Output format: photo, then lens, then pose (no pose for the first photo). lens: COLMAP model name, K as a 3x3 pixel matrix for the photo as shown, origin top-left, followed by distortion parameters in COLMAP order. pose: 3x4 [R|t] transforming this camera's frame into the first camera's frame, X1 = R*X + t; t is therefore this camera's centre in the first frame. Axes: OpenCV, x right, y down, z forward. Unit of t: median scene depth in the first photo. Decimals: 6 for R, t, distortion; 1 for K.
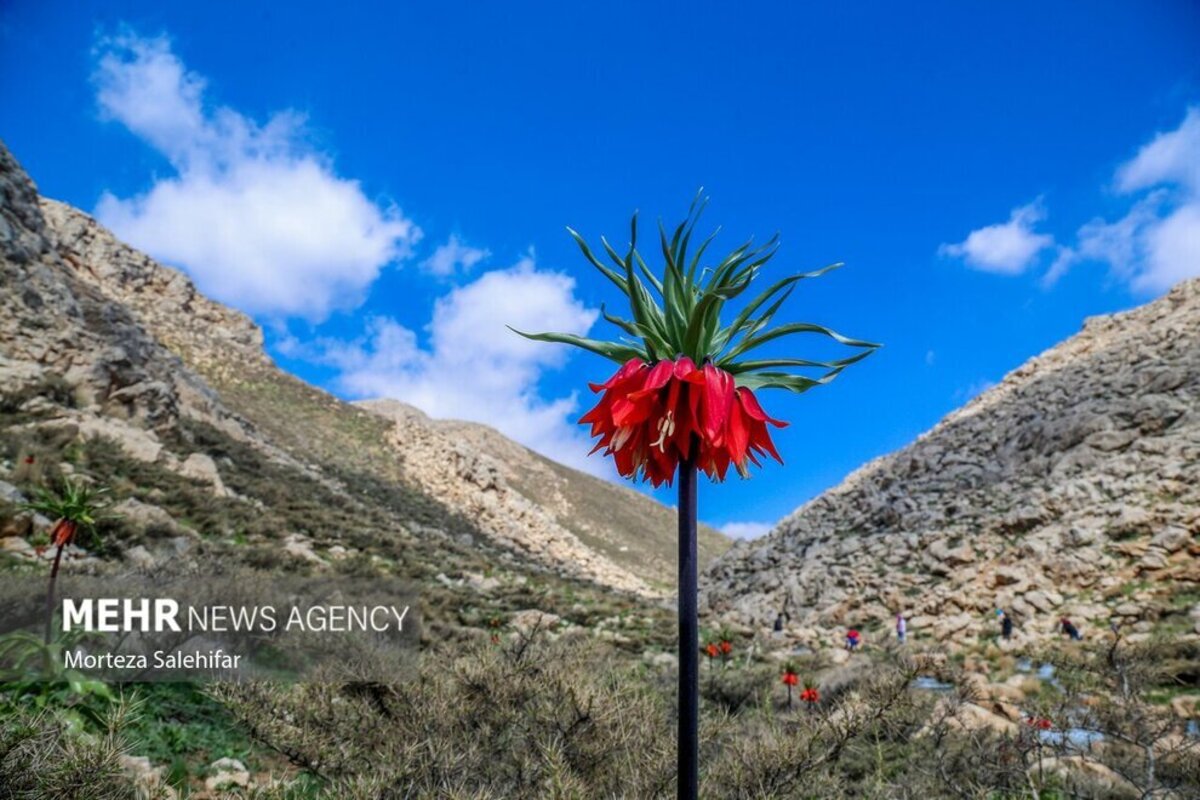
lens RADIAL K [[801.3, 0, 608.4], [0, 801.3, 410.0], [0, 0, 1]] dist [-0.128217, 0.063952]
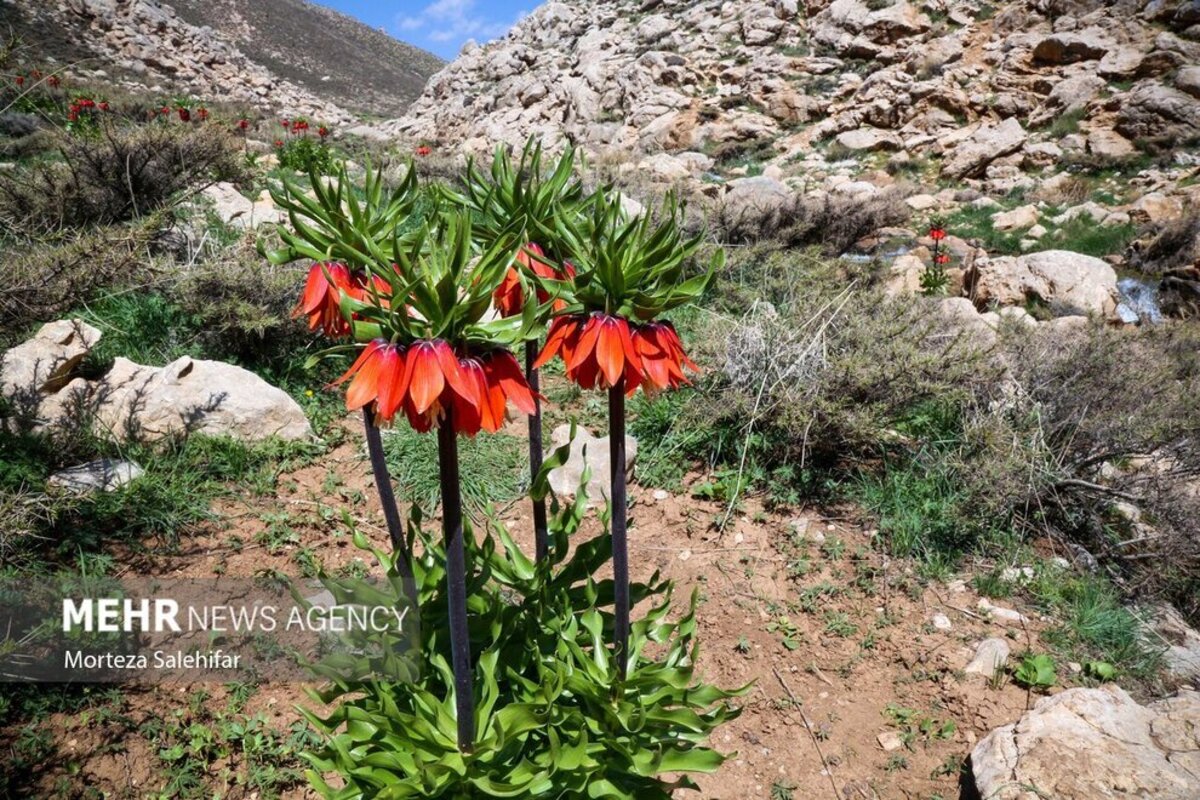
lens RADIAL K [[801.3, 0, 608.4], [0, 801.3, 410.0], [0, 0, 1]] dist [-0.128217, 0.063952]
pose [[0.943537, -0.155328, 0.292593, 0.045396], [-0.028763, 0.841506, 0.539482, 0.115046], [-0.330015, -0.517437, 0.789525, 0.431166]]
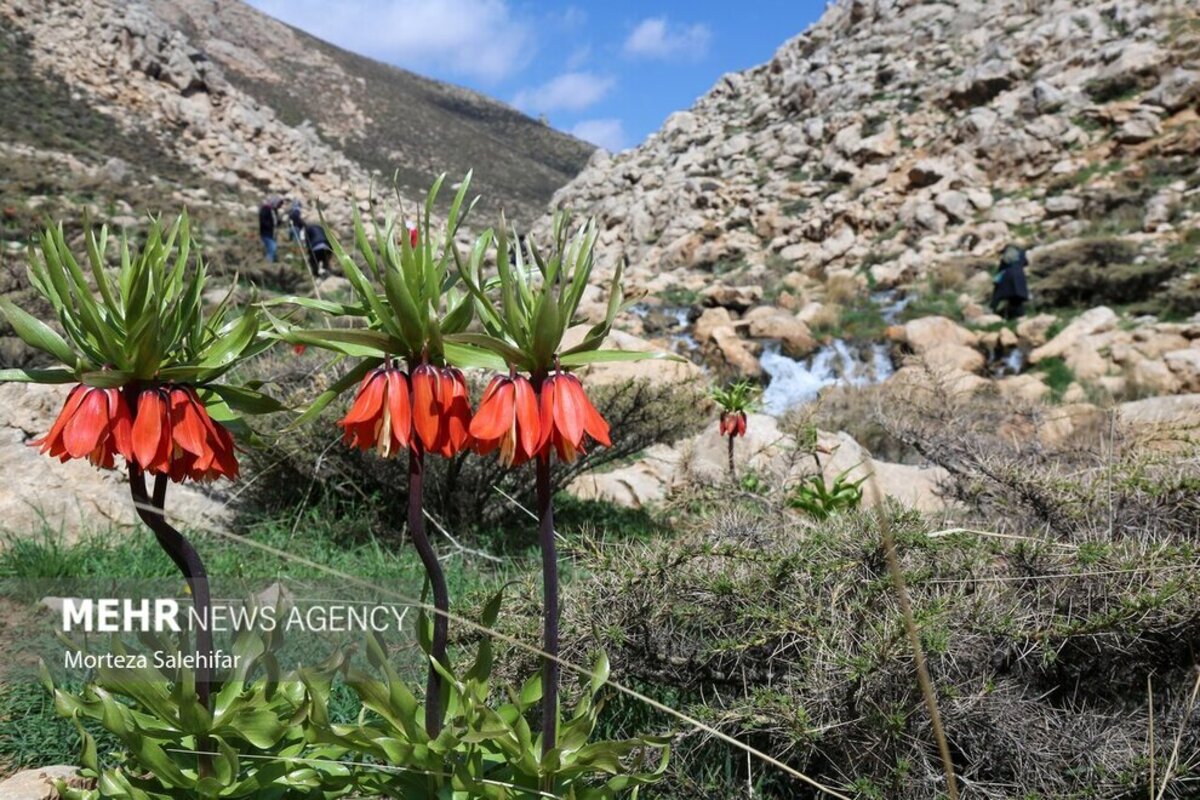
lens RADIAL K [[1237.3, 0, 595.6], [0, 1237.3, 422.9], [0, 0, 1]] dist [0.005886, 0.115144]
pose [[0.992349, -0.071284, 0.100812, 0.099381], [0.031250, 0.934924, 0.353469, 0.031247], [-0.119448, -0.347614, 0.929998, 0.025553]]
